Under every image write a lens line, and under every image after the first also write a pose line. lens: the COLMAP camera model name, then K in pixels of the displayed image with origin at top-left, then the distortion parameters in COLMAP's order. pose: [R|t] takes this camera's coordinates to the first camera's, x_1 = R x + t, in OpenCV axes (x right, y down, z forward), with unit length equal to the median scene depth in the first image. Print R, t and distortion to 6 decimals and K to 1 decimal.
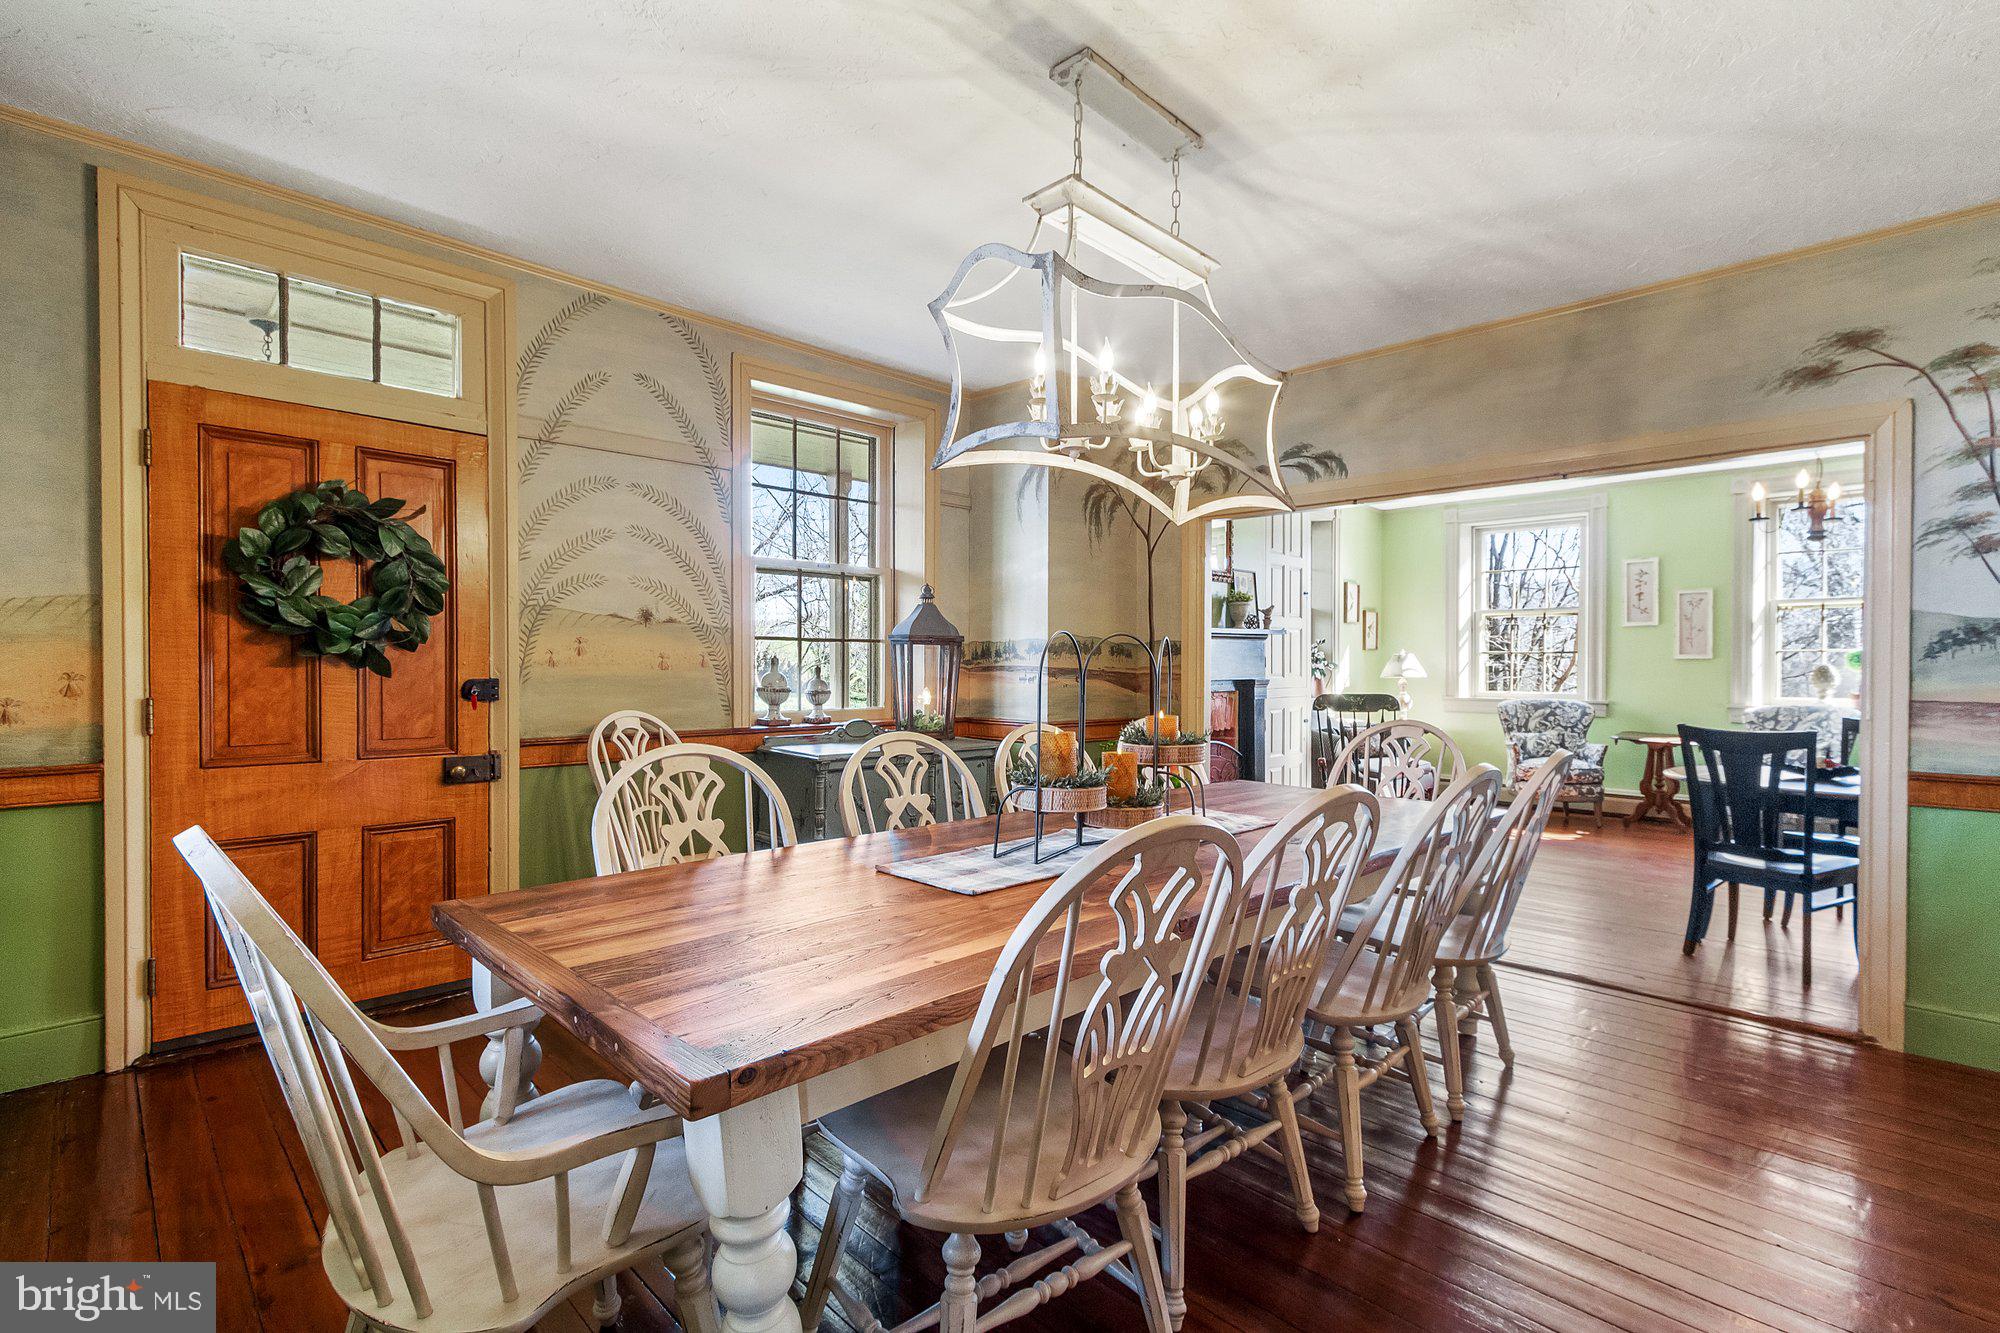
lens RADIAL K [[940.4, 0, 970.0], [0, 940.4, 668.8], [0, 0, 1]] dist [-0.001703, -0.000368]
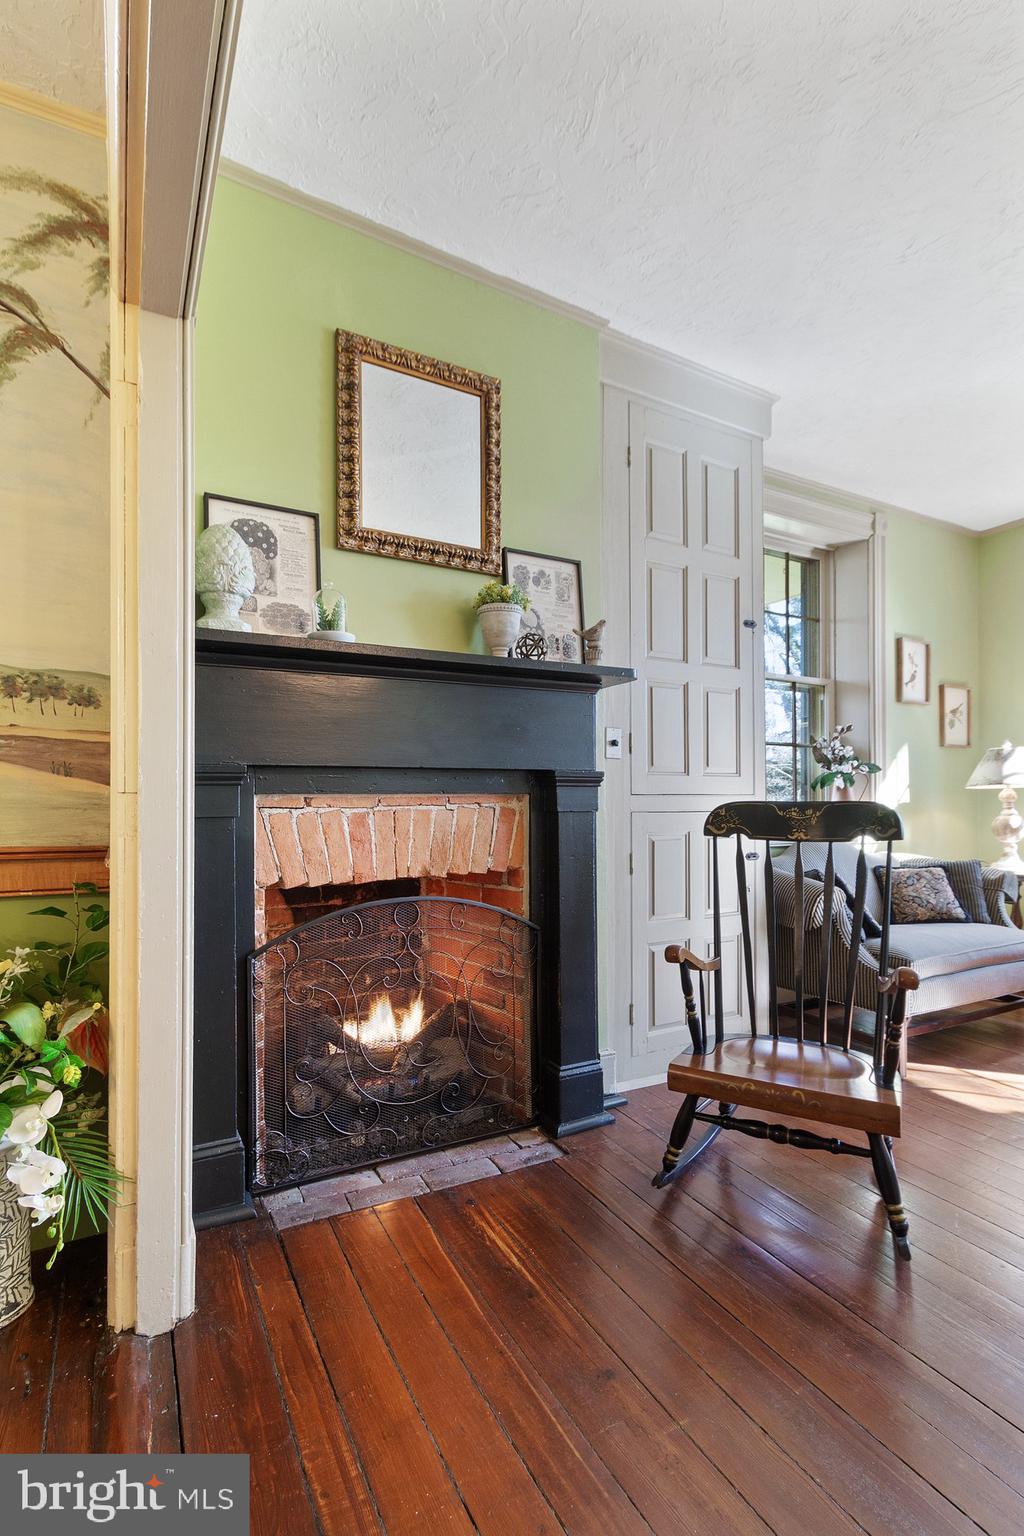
lens RADIAL K [[706.8, 0, 470.4], [0, 706.8, 792.1], [0, 0, 1]] dist [0.010330, 0.000148]
pose [[0.953977, -0.006317, -0.299814, 0.302178], [0.000557, 0.999814, -0.019292, 0.023699], [0.299880, 0.018237, 0.953803, 0.518681]]
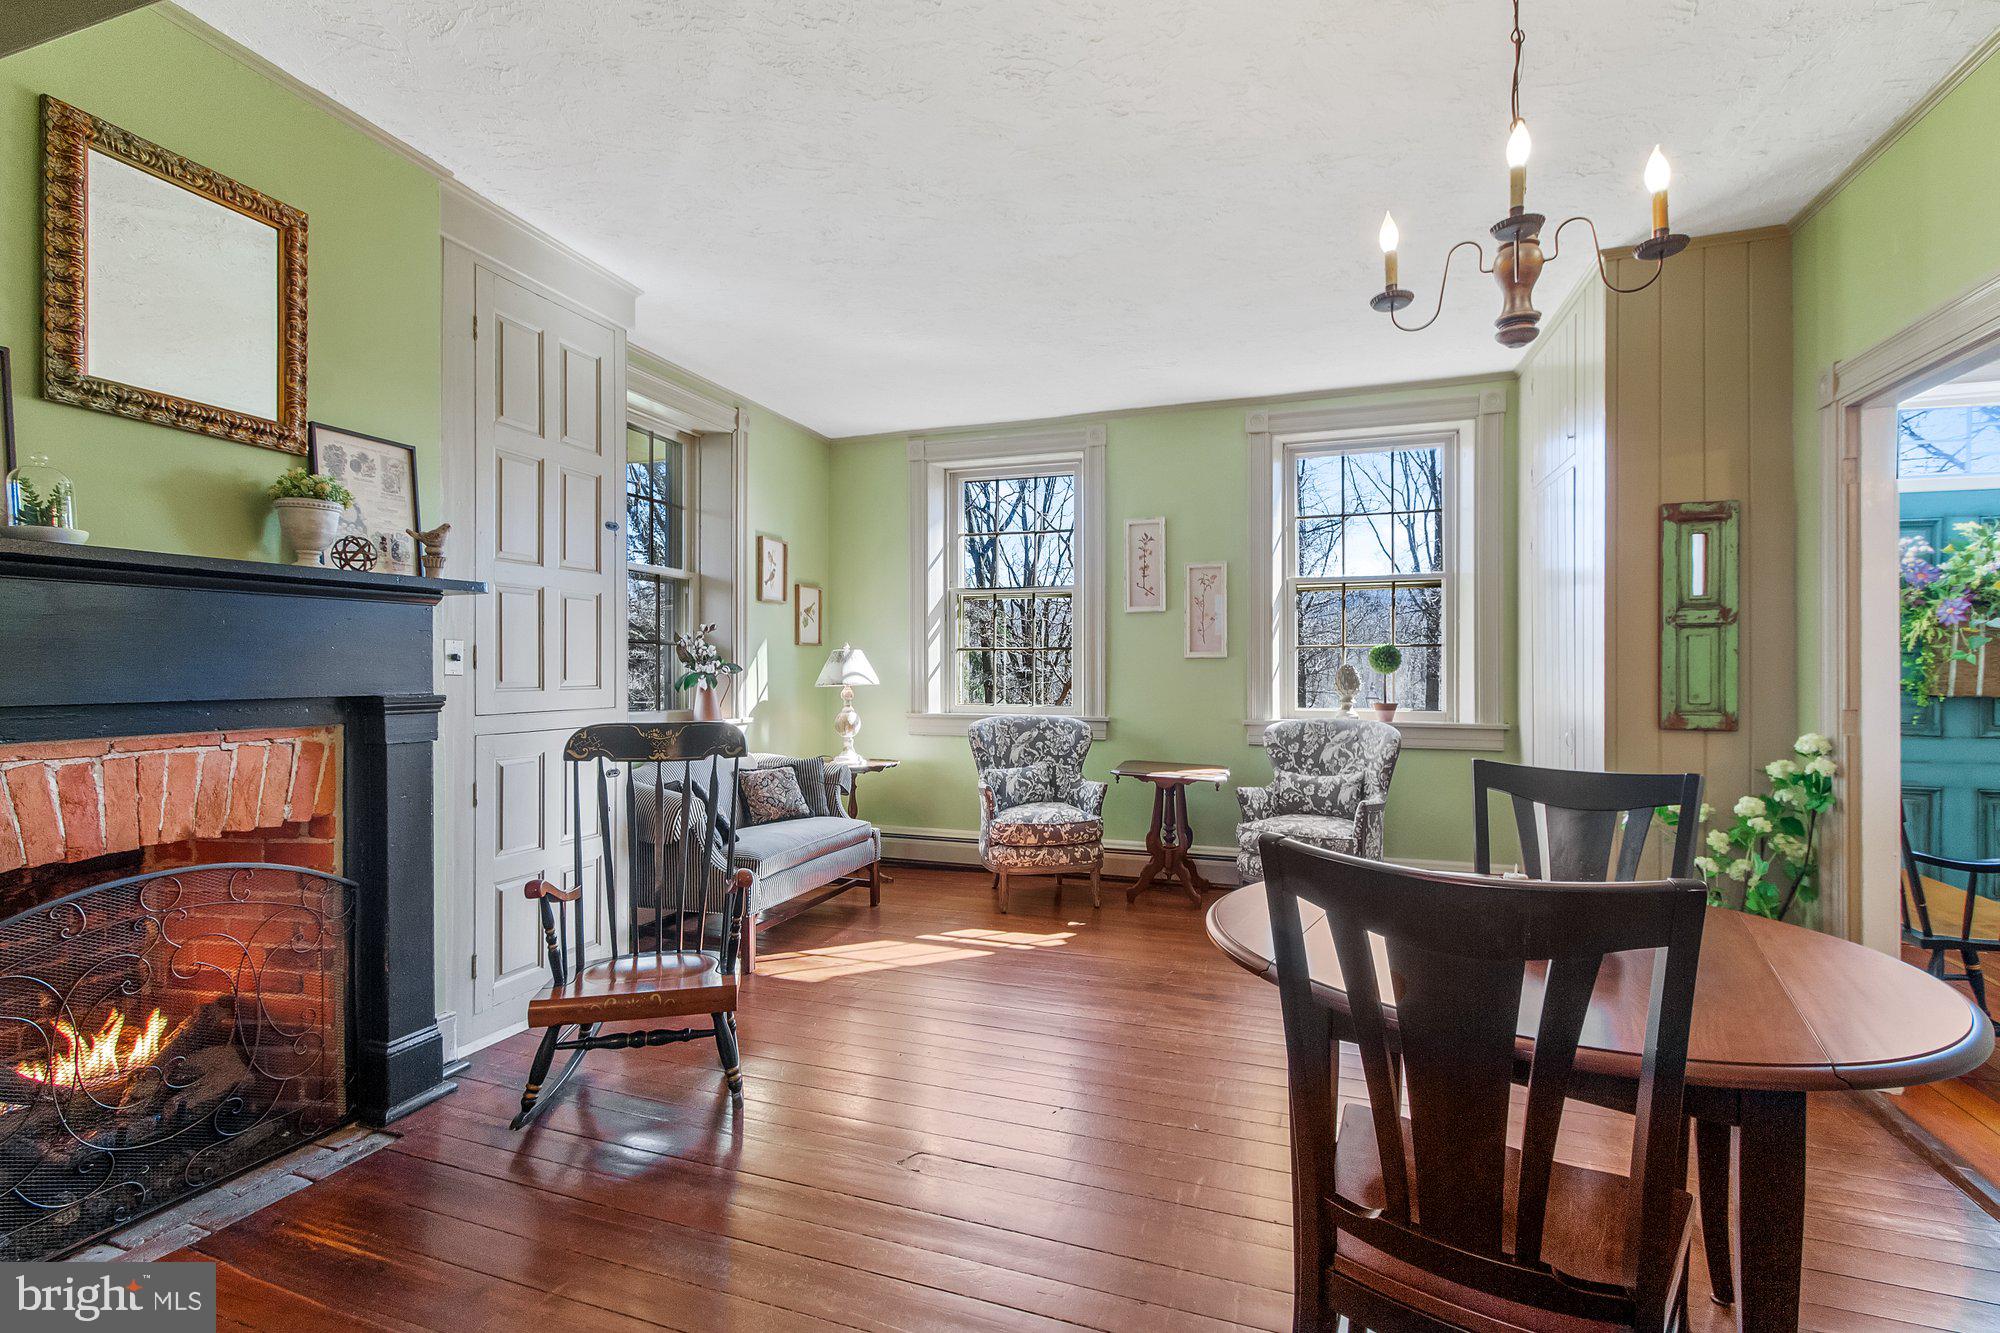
lens RADIAL K [[943.5, 0, 1000.0], [0, 943.5, 666.5], [0, 0, 1]] dist [-0.005682, -0.000765]
pose [[0.891666, -0.000323, 0.452695, 0.291138], [0.005302, 0.999939, -0.009730, 0.002444], [-0.452664, 0.011076, 0.891612, 0.412339]]
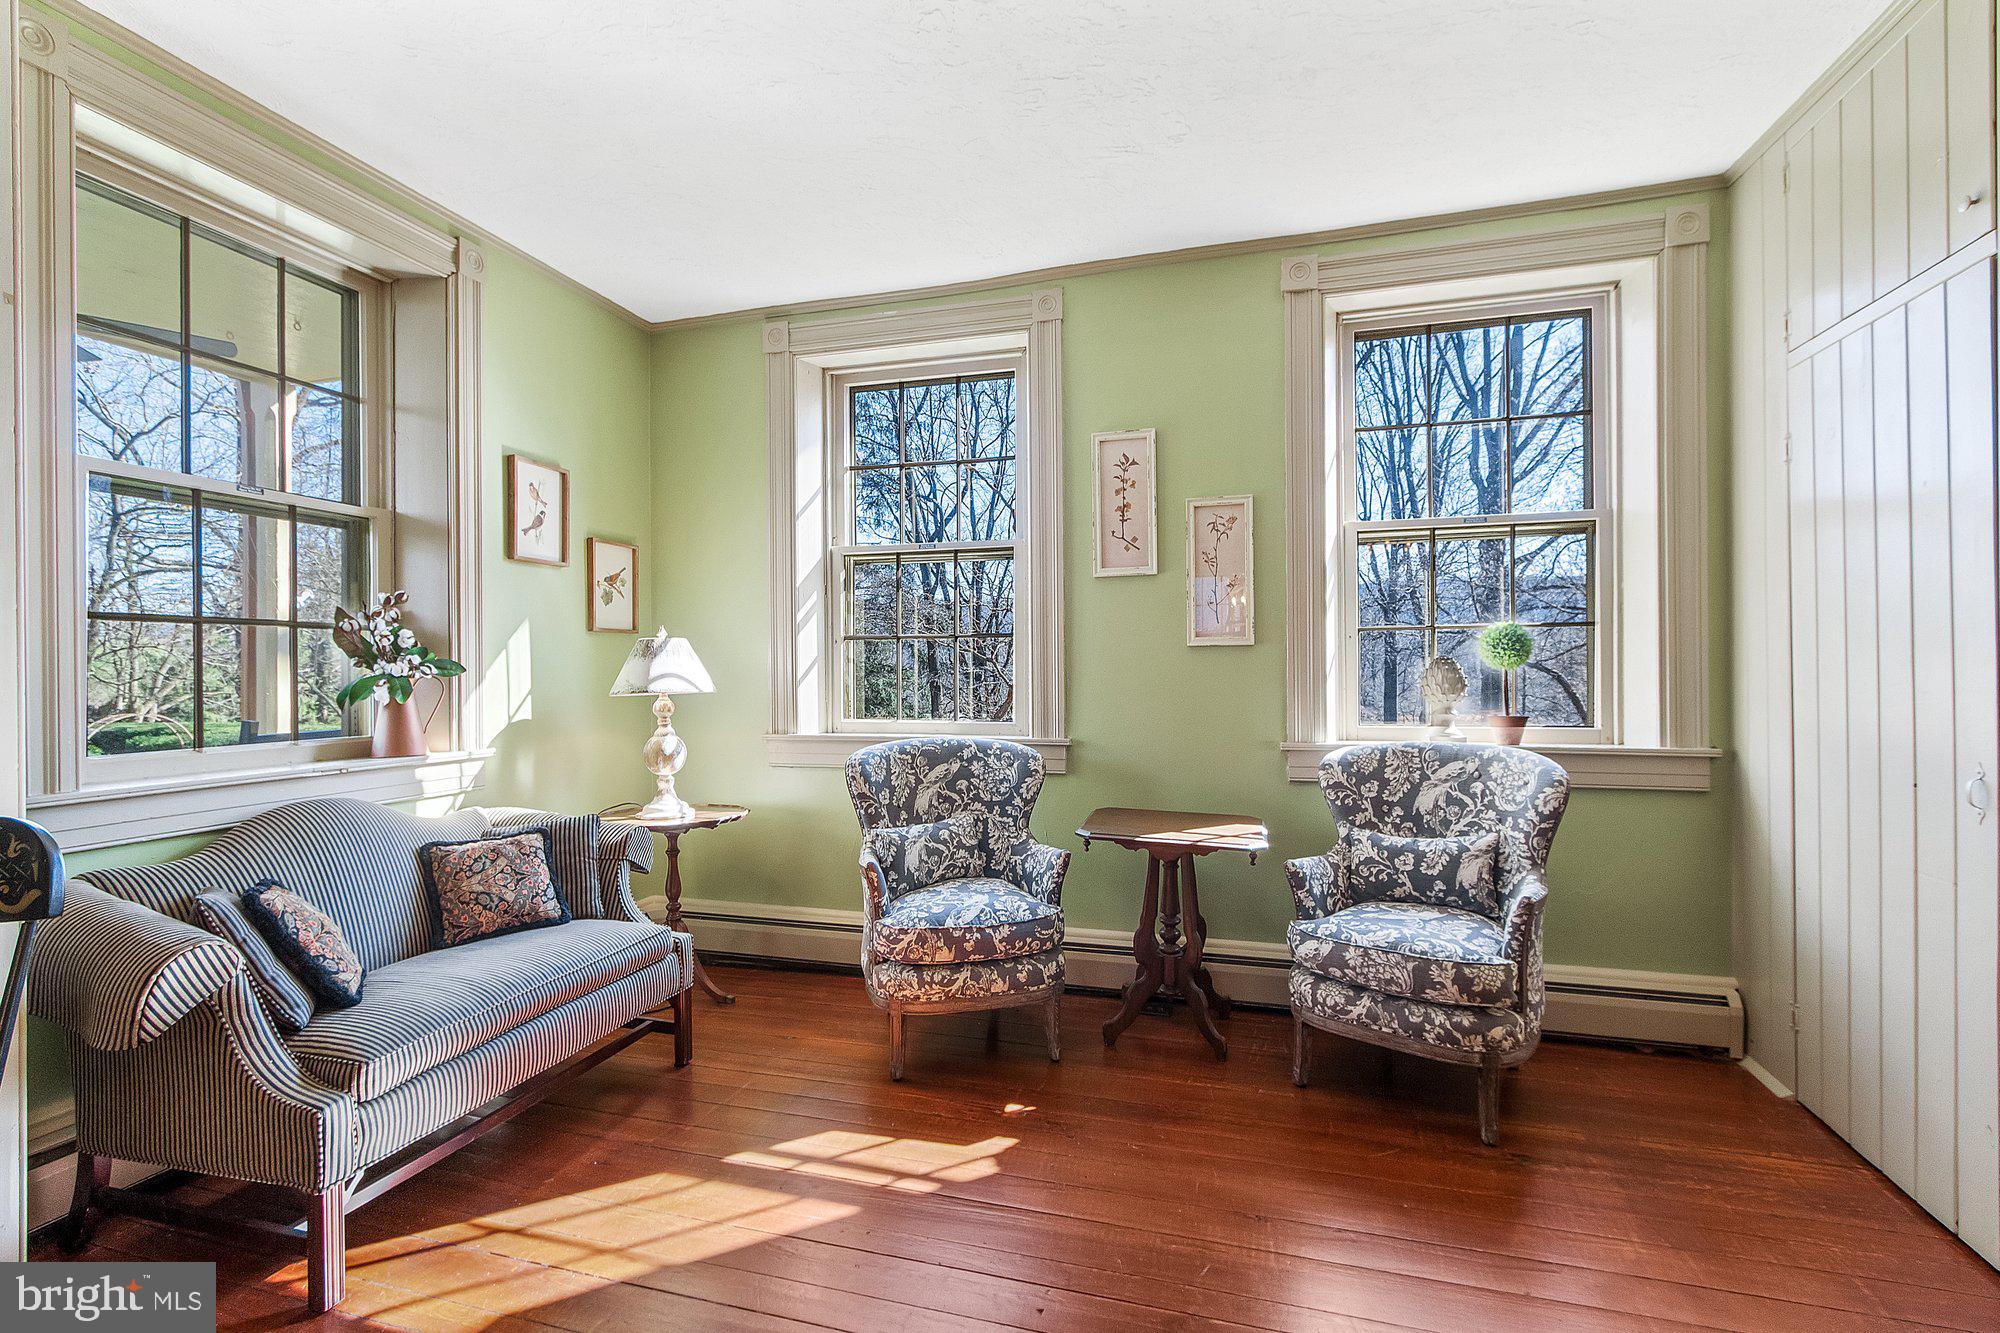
lens RADIAL K [[943.5, 0, 1000.0], [0, 943.5, 666.5], [0, 0, 1]] dist [-0.005682, -0.000765]
pose [[0.868122, -0.007359, 0.496296, 0.432576], [0.013389, 0.999873, -0.008595, 0.002215], [-0.496170, 0.014106, 0.868111, 0.633409]]
